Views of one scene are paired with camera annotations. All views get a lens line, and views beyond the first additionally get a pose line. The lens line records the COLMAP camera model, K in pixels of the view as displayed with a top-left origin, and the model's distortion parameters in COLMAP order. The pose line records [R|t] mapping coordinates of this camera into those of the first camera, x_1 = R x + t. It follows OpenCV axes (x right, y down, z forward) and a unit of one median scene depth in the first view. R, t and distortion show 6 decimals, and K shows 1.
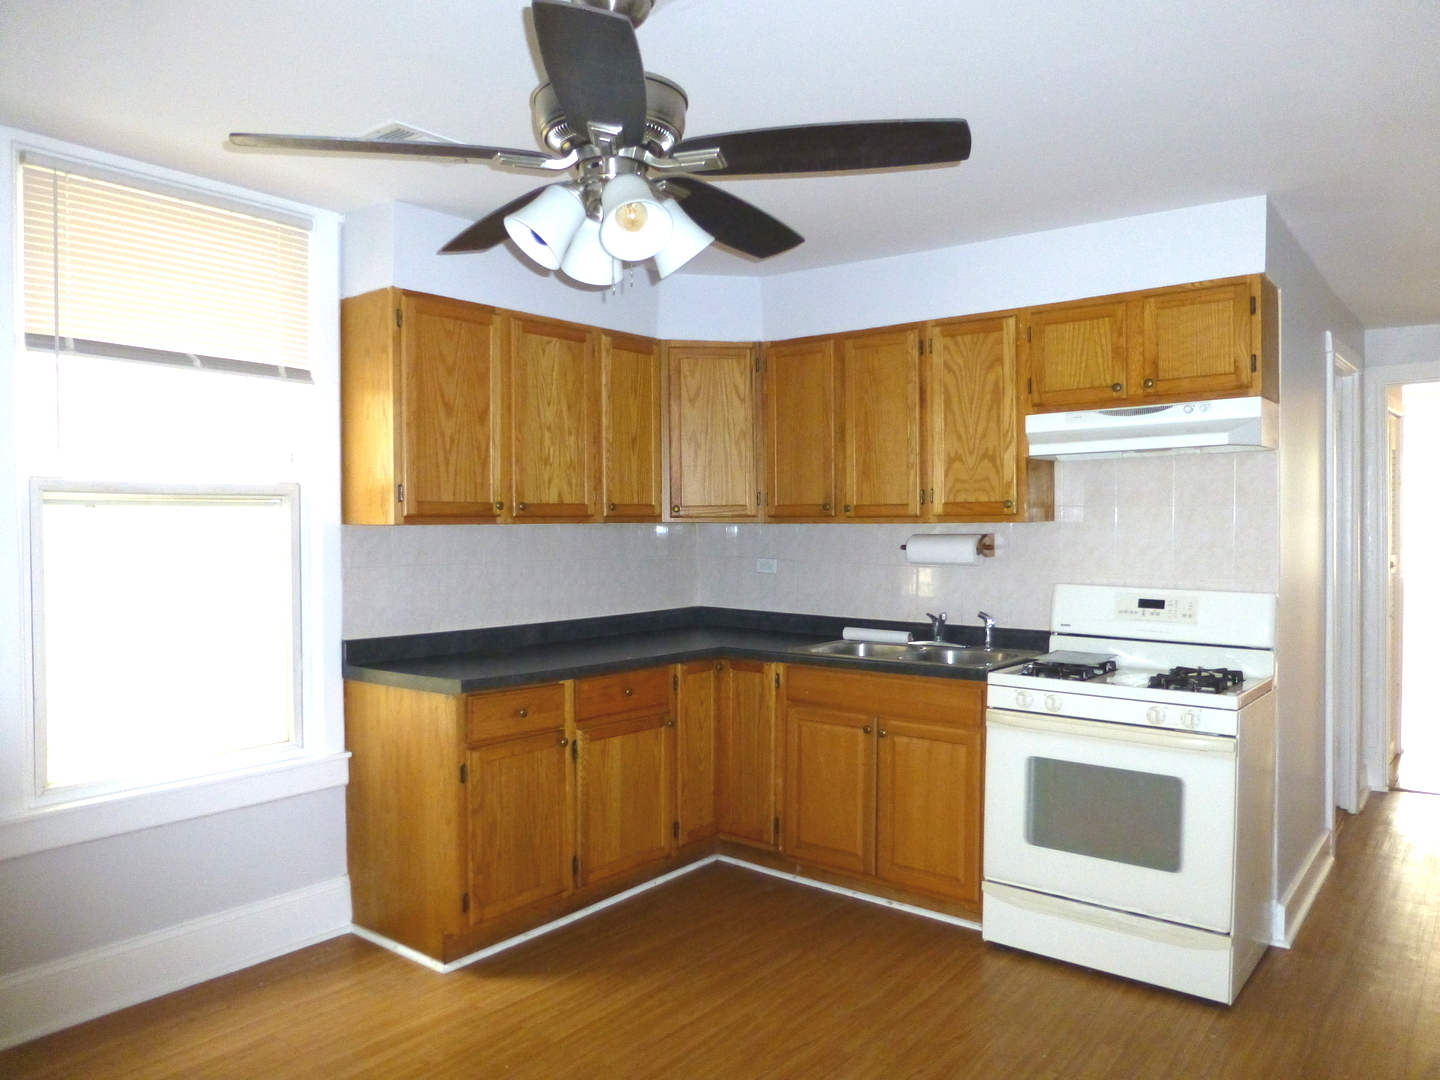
lens RADIAL K [[1041.8, 0, 720.0], [0, 1041.8, 540.0], [0, 0, 1]] dist [-0.027798, -0.002595]
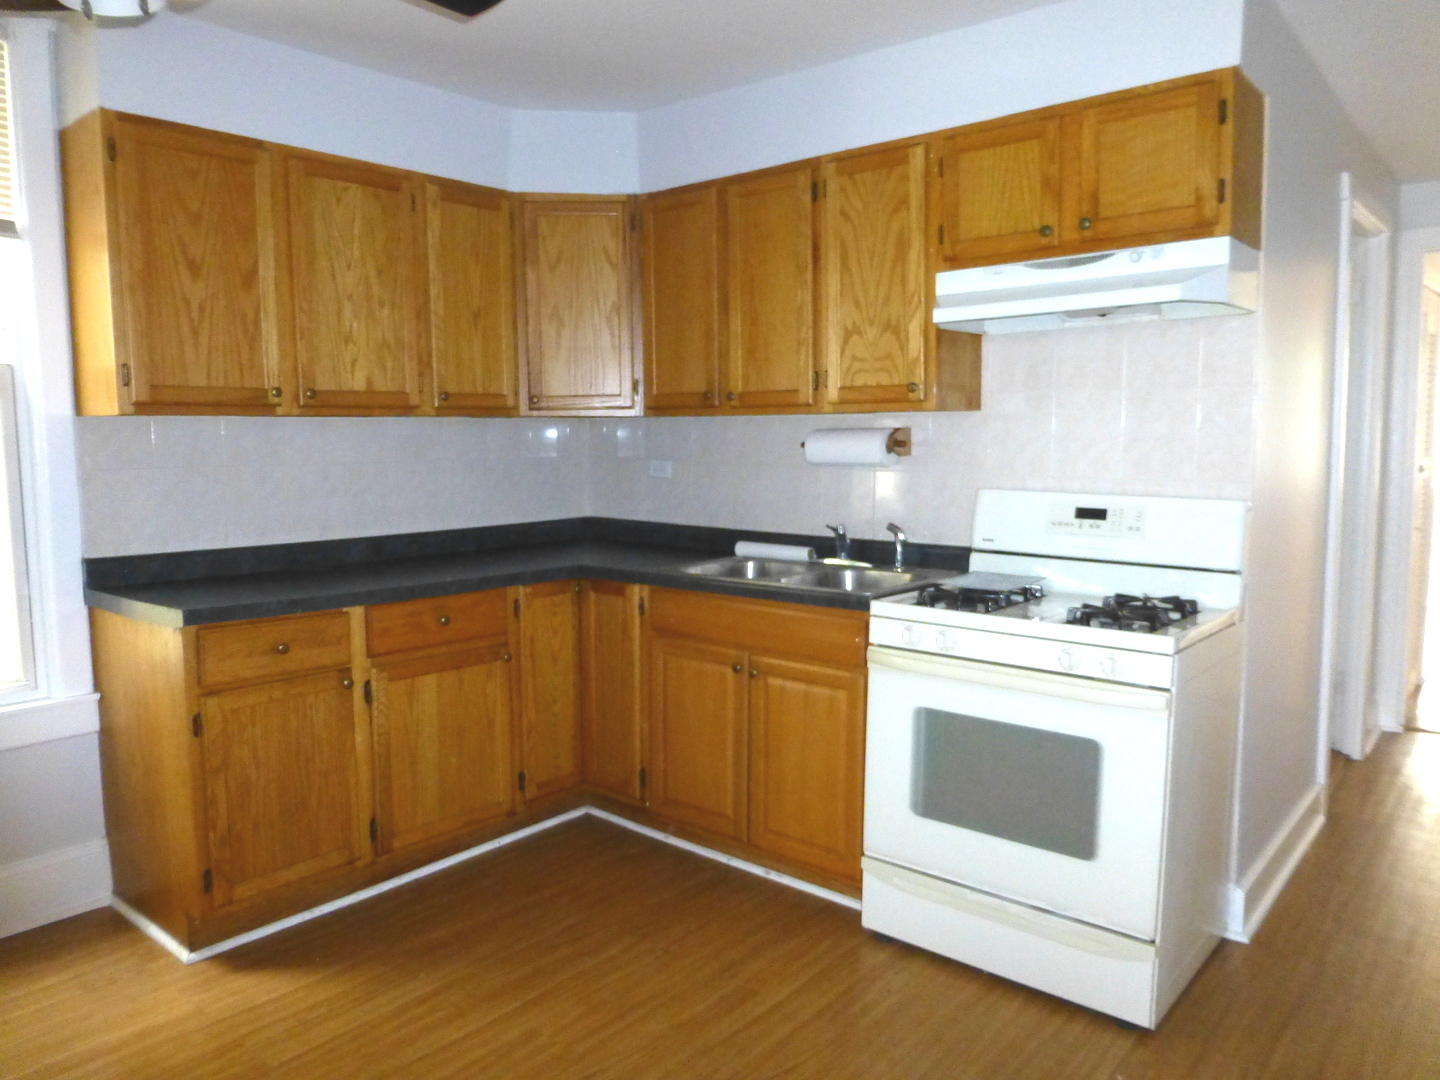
lens RADIAL K [[1041.8, 0, 720.0], [0, 1041.8, 540.0], [0, 0, 1]] dist [-0.027798, -0.002595]
pose [[0.999417, 0.000697, -0.034125, 0.160548], [0.002219, 0.996349, 0.085339, 0.013363], [0.034060, -0.085365, 0.995767, 0.200824]]
